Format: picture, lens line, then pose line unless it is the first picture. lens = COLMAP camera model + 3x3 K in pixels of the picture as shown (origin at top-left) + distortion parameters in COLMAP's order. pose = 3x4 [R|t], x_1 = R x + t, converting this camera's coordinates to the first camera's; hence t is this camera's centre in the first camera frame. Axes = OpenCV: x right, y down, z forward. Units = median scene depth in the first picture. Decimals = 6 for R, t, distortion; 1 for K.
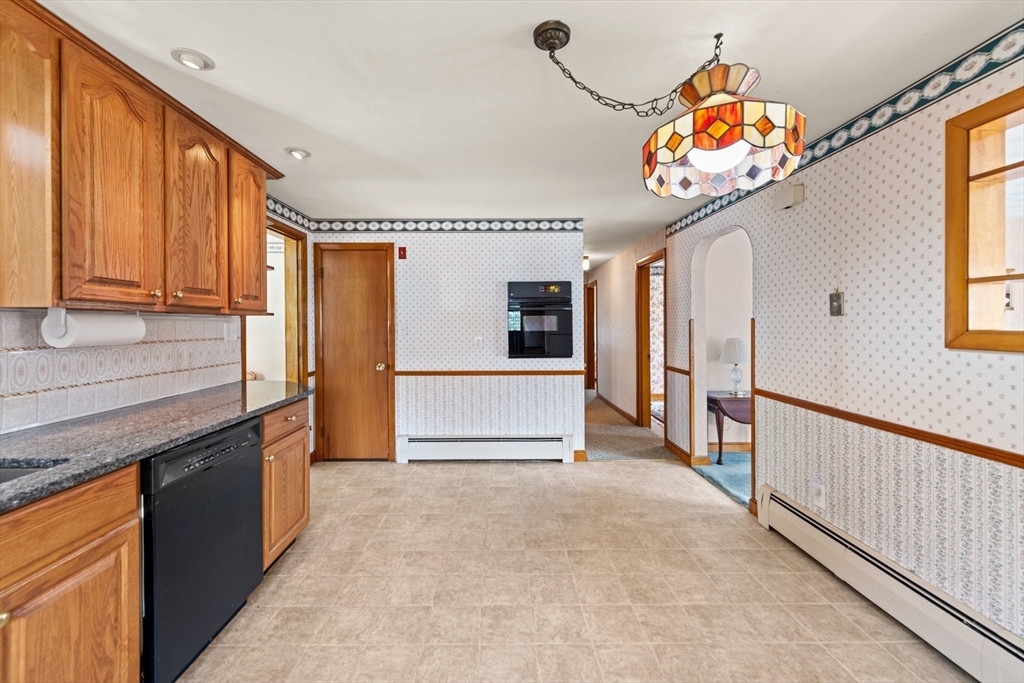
lens RADIAL K [[406.1, 0, 500.7], [0, 406.1, 326.6], [0, 0, 1]] dist [0.021119, 0.000364]
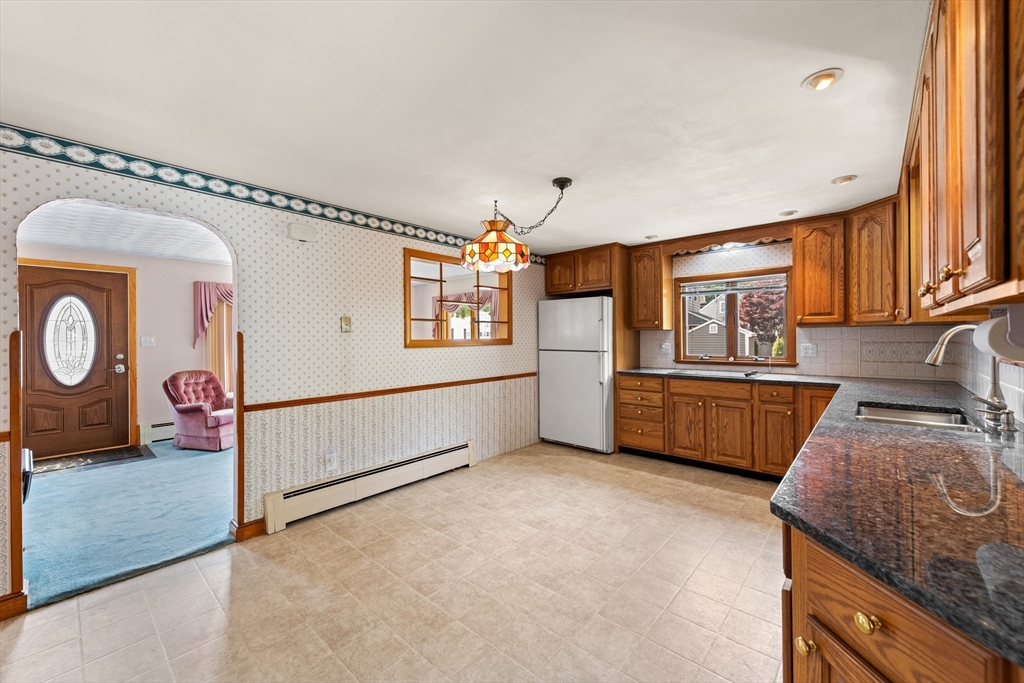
lens RADIAL K [[406.1, 0, 509.7], [0, 406.1, 335.5], [0, 0, 1]] dist [0.021119, 0.000364]
pose [[-0.740325, 0.011676, 0.672148, -0.655760], [0.014778, 0.999890, -0.001093, -0.003844], [-0.672087, 0.009124, -0.740416, 1.776792]]
